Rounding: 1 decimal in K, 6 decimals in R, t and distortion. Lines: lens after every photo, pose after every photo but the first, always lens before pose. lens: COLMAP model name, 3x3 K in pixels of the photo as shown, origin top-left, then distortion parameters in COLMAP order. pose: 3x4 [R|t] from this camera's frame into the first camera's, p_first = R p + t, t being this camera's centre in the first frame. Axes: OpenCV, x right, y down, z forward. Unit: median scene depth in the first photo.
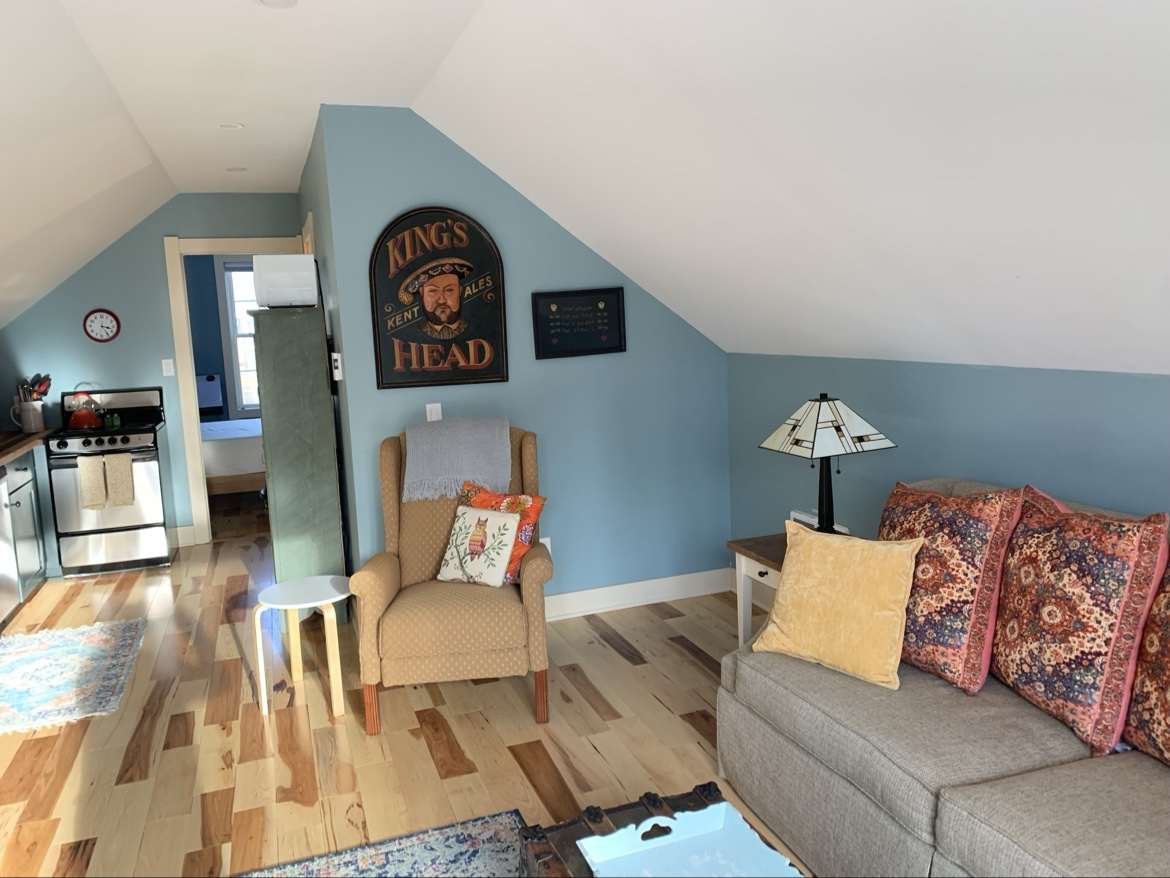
lens RADIAL K [[887.5, 0, 578.6], [0, 887.5, 433.3], [0, 0, 1]] dist [0.076560, -0.084811]
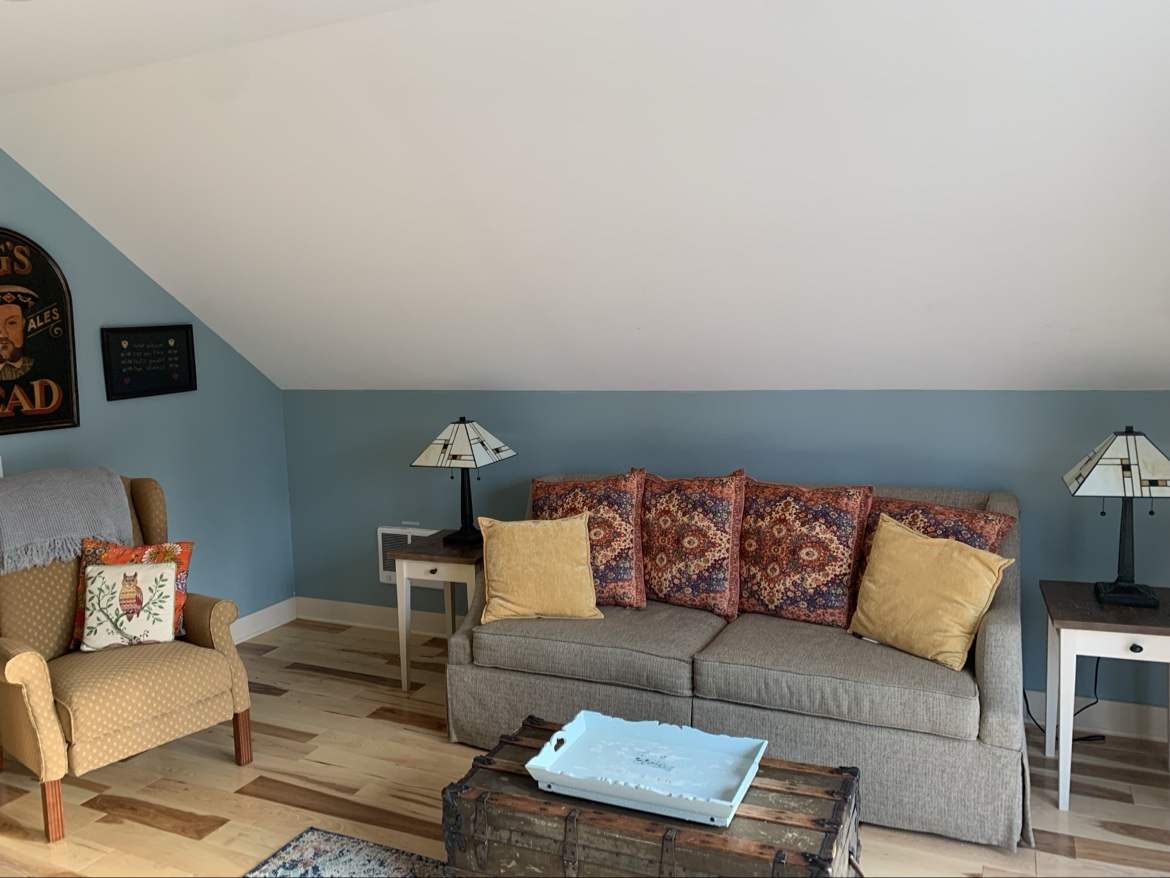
lens RADIAL K [[887.5, 0, 585.3], [0, 887.5, 434.8], [0, 0, 1]] dist [0.076560, -0.084811]
pose [[0.705692, -0.061363, 0.705857, -0.433091], [0.094260, 0.995518, -0.007693, 0.005463], [-0.702221, 0.071963, 0.708313, 0.009441]]
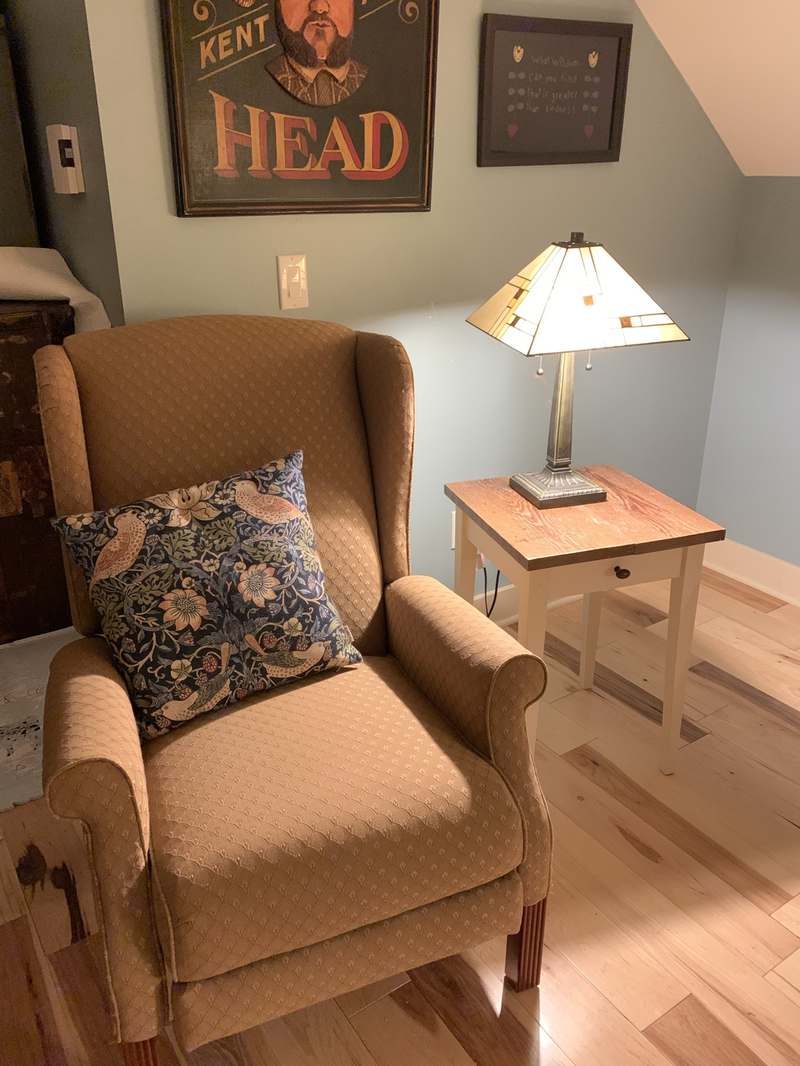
lens RADIAL K [[872.4, 0, 403.1], [0, 872.4, 532.0], [0, 0, 1]] dist [-0.000385, -0.003131]
pose [[0.967931, -0.056118, 0.244868, -0.267910], [-0.008513, 0.966843, 0.255228, -0.011757], [-0.251072, -0.249128, 0.935360, 0.612378]]
